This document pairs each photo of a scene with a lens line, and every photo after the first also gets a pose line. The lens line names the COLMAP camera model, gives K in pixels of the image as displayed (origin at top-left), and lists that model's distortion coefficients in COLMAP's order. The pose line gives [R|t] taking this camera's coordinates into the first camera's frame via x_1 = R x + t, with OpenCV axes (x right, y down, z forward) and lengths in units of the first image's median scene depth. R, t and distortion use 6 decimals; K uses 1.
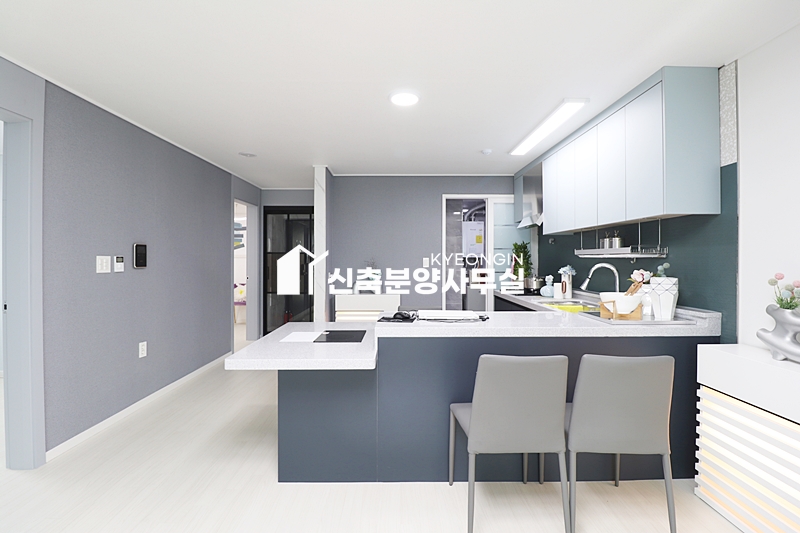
lens RADIAL K [[364.0, 0, 401.0], [0, 364.0, 259.7], [0, 0, 1]] dist [-0.028267, -0.000302]
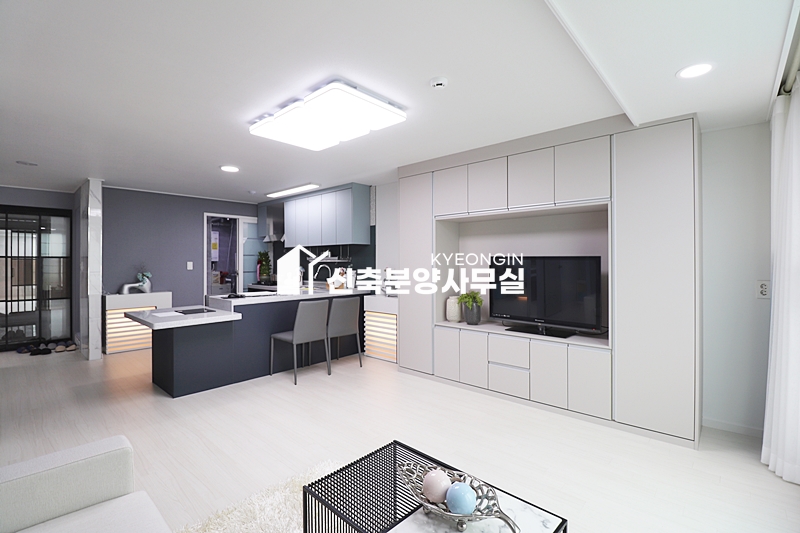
lens RADIAL K [[369.5, 0, 397.6], [0, 369.5, 261.6], [0, 0, 1]] dist [0.001158, 0.000152]
pose [[0.676372, -0.004353, 0.736547, -0.667725], [0.005002, 0.999987, 0.001316, -0.007607], [-0.736543, 0.002794, 0.676385, -0.679191]]
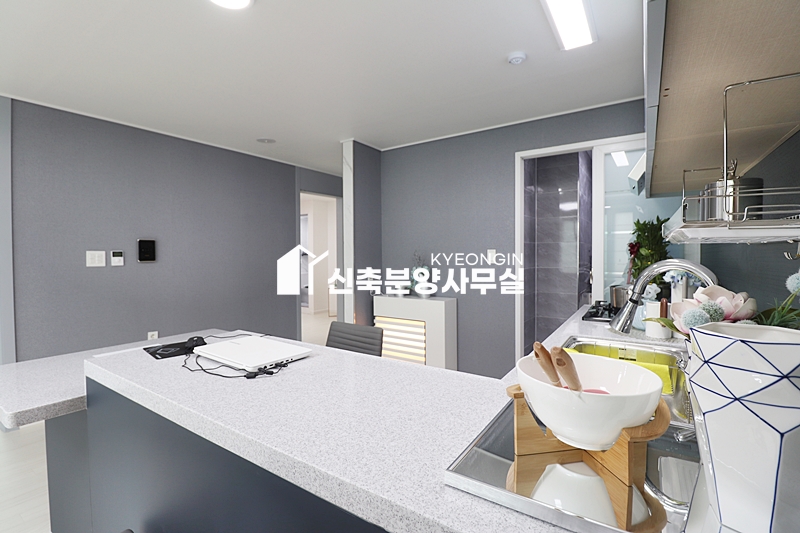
lens RADIAL K [[364.0, 0, 401.0], [0, 364.0, 259.7], [0, 0, 1]] dist [-0.028267, -0.000302]
pose [[0.828169, 0.004828, -0.560458, 0.527444], [0.005120, 0.999856, 0.016178, 0.002571], [0.560456, -0.016268, 0.828025, 0.579128]]
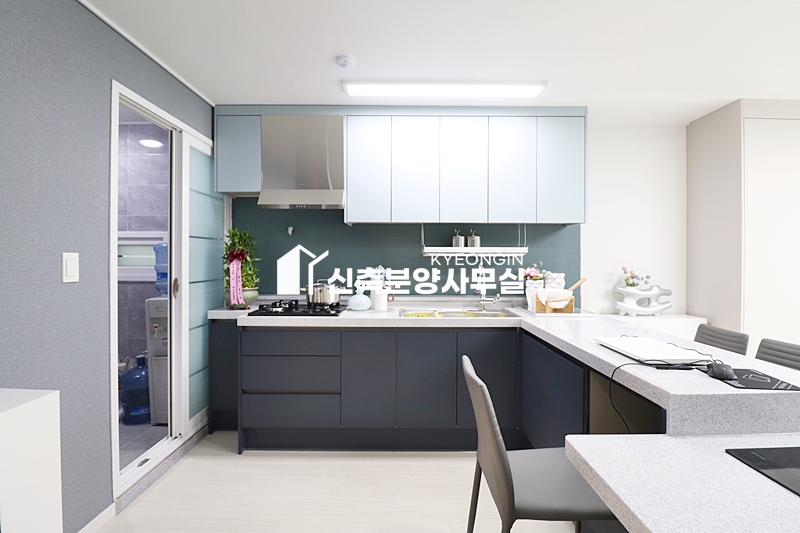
lens RADIAL K [[364.0, 0, 401.0], [0, 364.0, 259.7], [0, 0, 1]] dist [-0.028267, -0.000302]
pose [[0.003588, -0.007908, 0.999962, -0.420887], [-0.003050, 0.999964, 0.007919, -0.003906], [-0.999989, -0.003079, 0.003564, 1.203906]]
